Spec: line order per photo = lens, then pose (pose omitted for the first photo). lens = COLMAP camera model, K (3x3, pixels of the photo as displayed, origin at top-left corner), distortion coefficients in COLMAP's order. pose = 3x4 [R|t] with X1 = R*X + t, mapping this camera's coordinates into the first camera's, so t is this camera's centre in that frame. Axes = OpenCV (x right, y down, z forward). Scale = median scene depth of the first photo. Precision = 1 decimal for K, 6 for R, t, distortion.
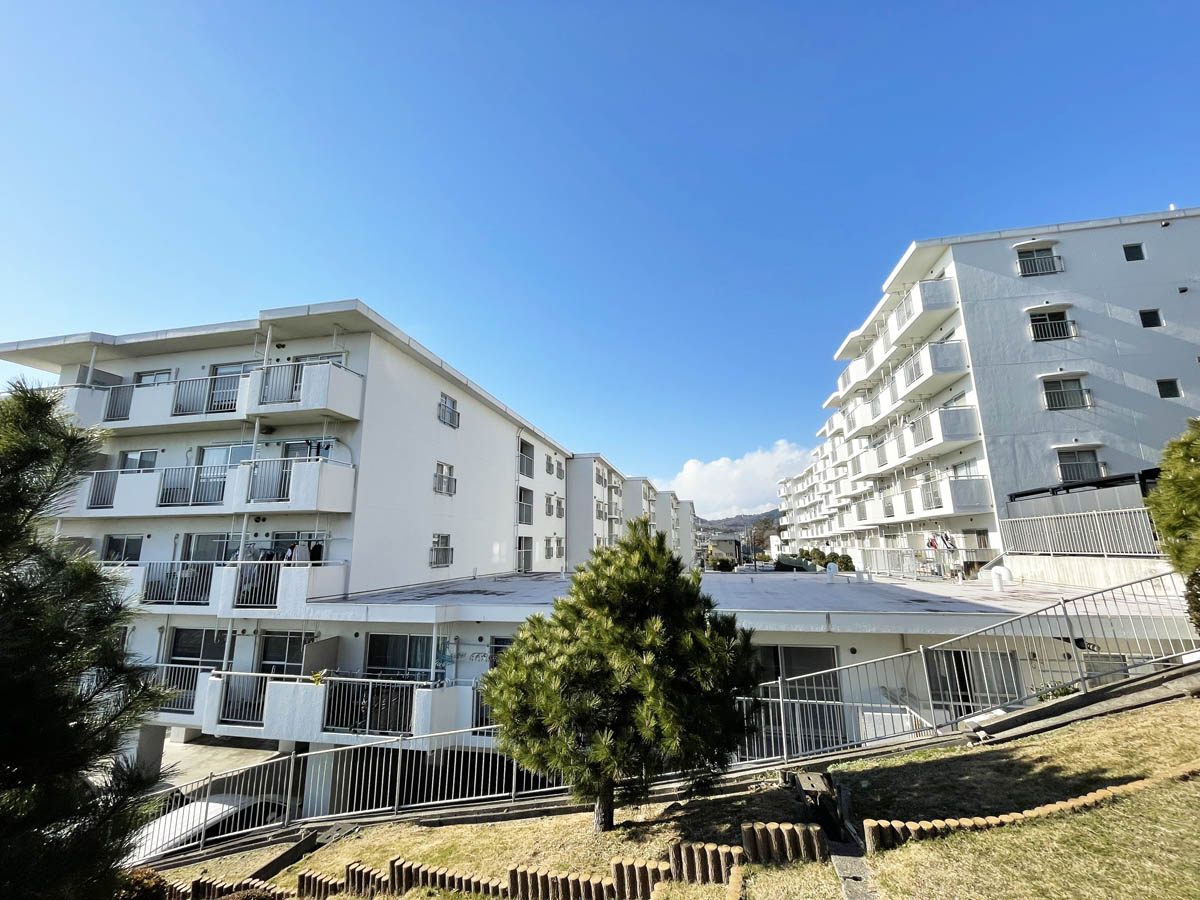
lens RADIAL K [[490.0, 0, 598.8], [0, 490.0, 447.5], [0, 0, 1]] dist [-0.001881, 0.000267]
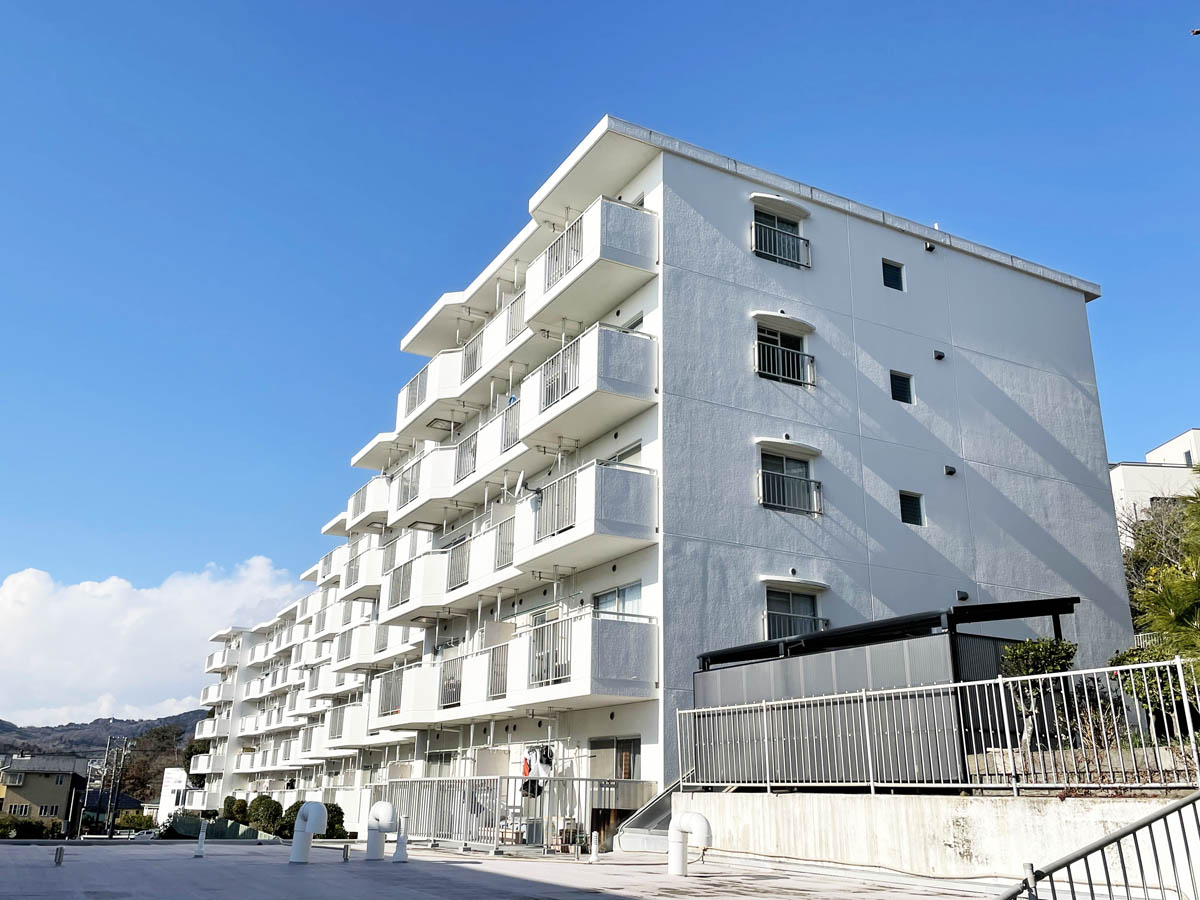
lens RADIAL K [[1058.6, 0, 590.2], [0, 1058.6, 426.2], [0, 0, 1]] dist [0.097343, -0.103277]
pose [[0.770020, 0.236867, 0.592421, 0.088762], [-0.156398, 0.970278, -0.184662, 0.072039], [-0.618554, 0.049540, 0.784179, 0.215366]]
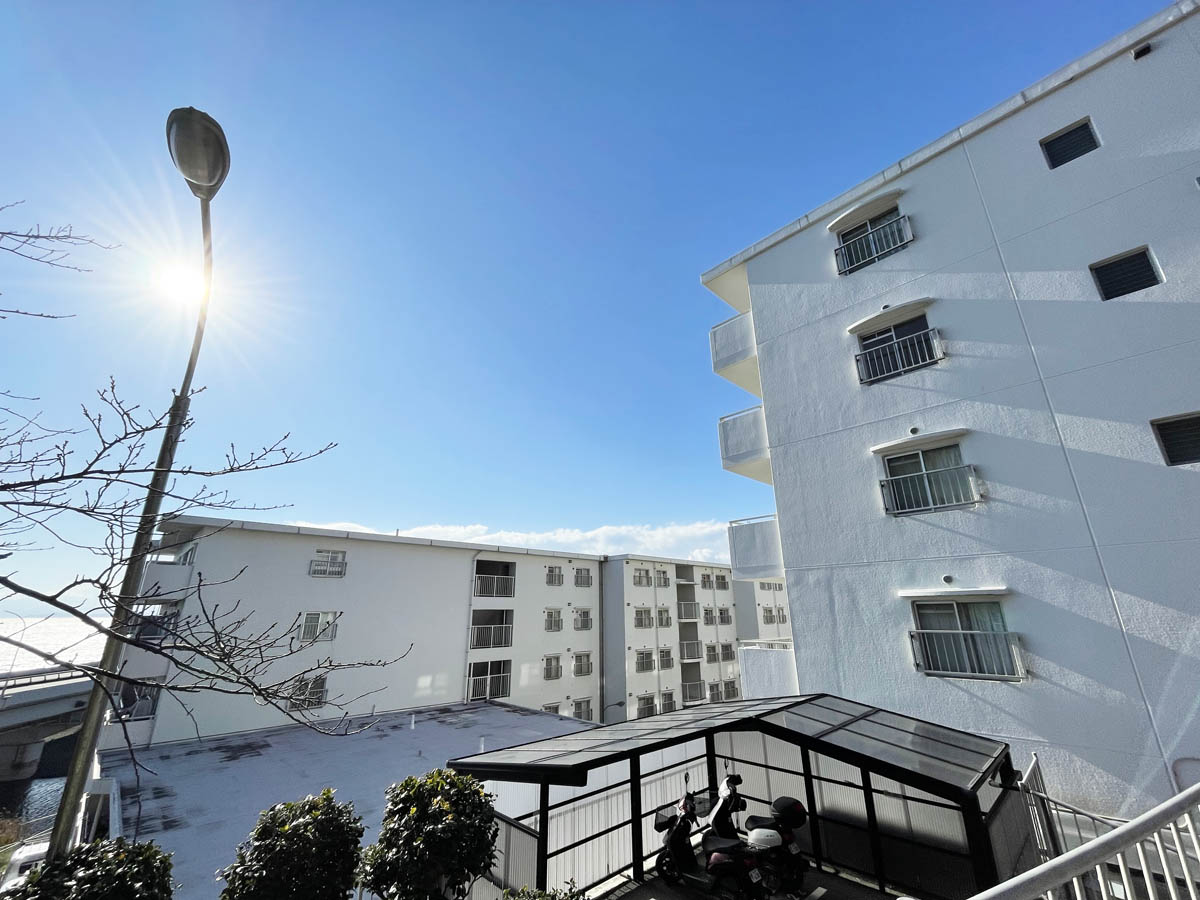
lens RADIAL K [[490.0, 0, 596.3], [0, 490.0, 445.9], [0, 0, 1]] dist [-0.001881, 0.000267]
pose [[0.817671, -0.181499, -0.546327, 0.900894], [0.115278, 0.981401, -0.153506, -0.099249], [0.564026, 0.062538, 0.823385, 0.378559]]
